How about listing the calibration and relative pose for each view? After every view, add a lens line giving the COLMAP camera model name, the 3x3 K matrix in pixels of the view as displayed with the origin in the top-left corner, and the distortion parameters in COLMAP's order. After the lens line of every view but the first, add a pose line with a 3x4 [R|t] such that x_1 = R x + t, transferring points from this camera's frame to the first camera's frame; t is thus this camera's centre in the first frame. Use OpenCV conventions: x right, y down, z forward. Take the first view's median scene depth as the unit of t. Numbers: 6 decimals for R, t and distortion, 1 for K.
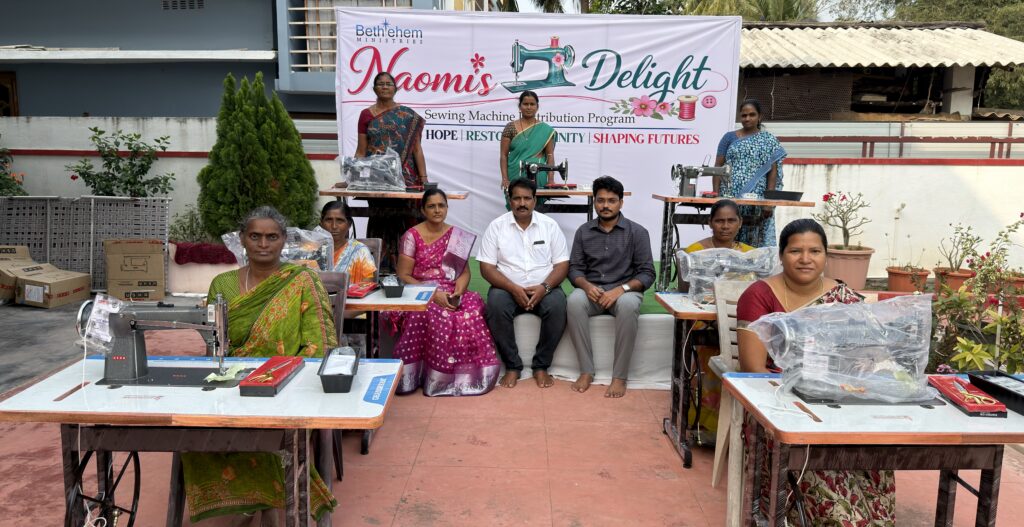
lens RADIAL K [[720.3, 0, 481.9], [0, 720.3, 262.4], [0, 0, 1]] dist [0.053552, -0.043614]
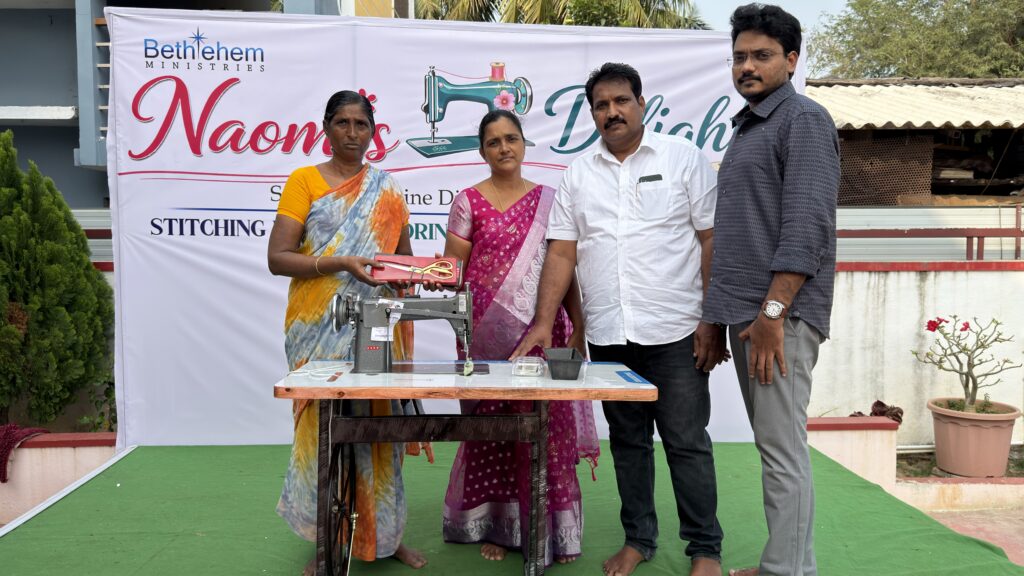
lens RADIAL K [[748.1, 0, 510.8], [0, 748.1, 289.5], [0, 0, 1]] dist [0.039084, -0.048832]
pose [[0.994818, -0.016447, 0.100336, 0.047398], [0.025887, 0.995280, -0.093526, -0.072911], [-0.098325, 0.095638, 0.990548, 0.415014]]
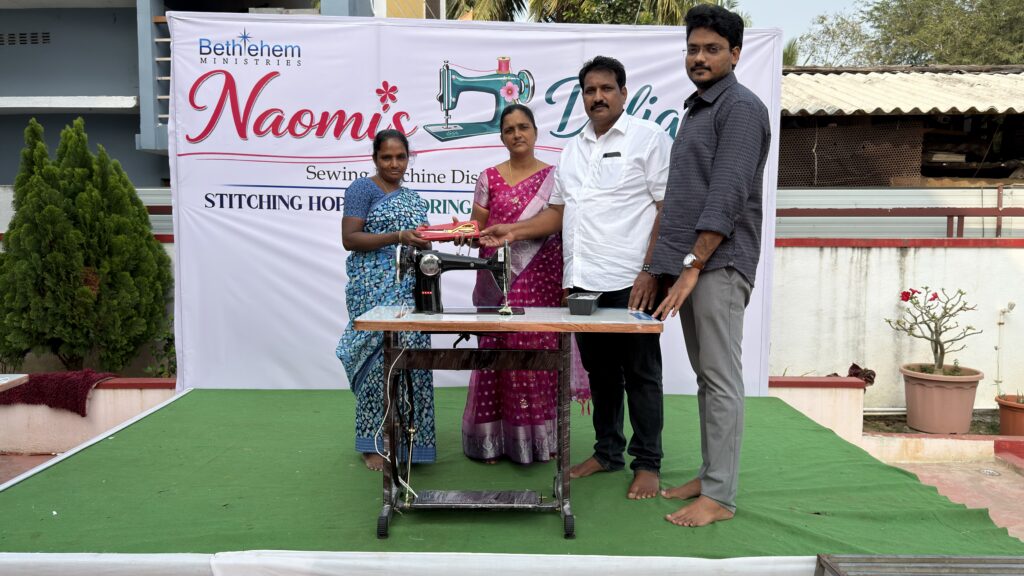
lens RADIAL K [[748.1, 0, 508.4], [0, 748.1, 290.4], [0, 0, 1]] dist [0.039084, -0.048832]
pose [[0.998923, -0.007985, 0.045708, 0.071200], [0.011454, 0.997031, -0.076142, -0.047534], [-0.044965, 0.076584, 0.996049, 0.333090]]
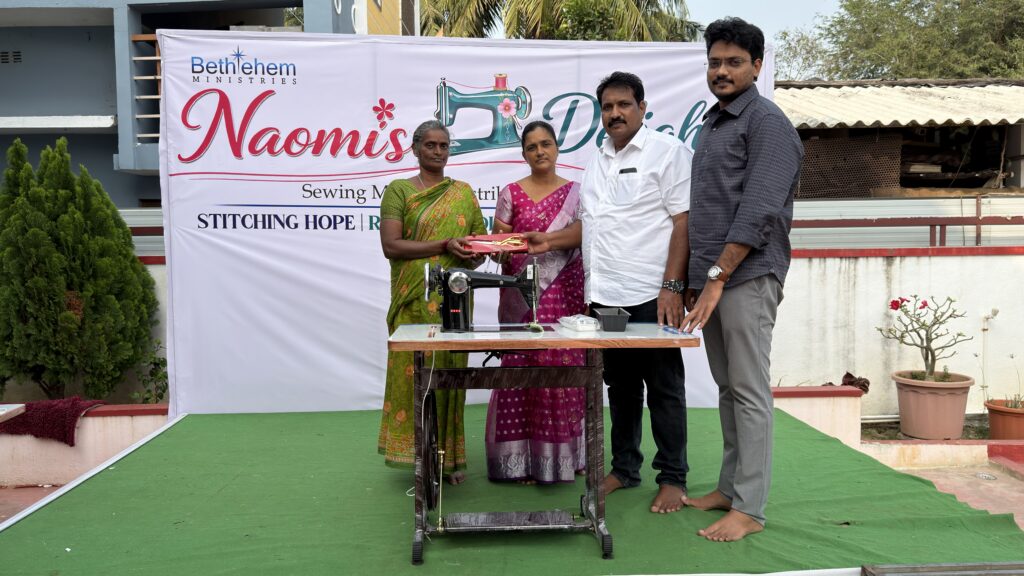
lens RADIAL K [[748.1, 0, 505.9], [0, 748.1, 286.2], [0, 0, 1]] dist [0.039084, -0.048832]
pose [[0.995602, -0.025171, 0.090244, 0.038571], [0.034239, 0.994359, -0.100386, -0.049826], [-0.087208, 0.103035, 0.990847, 0.338793]]
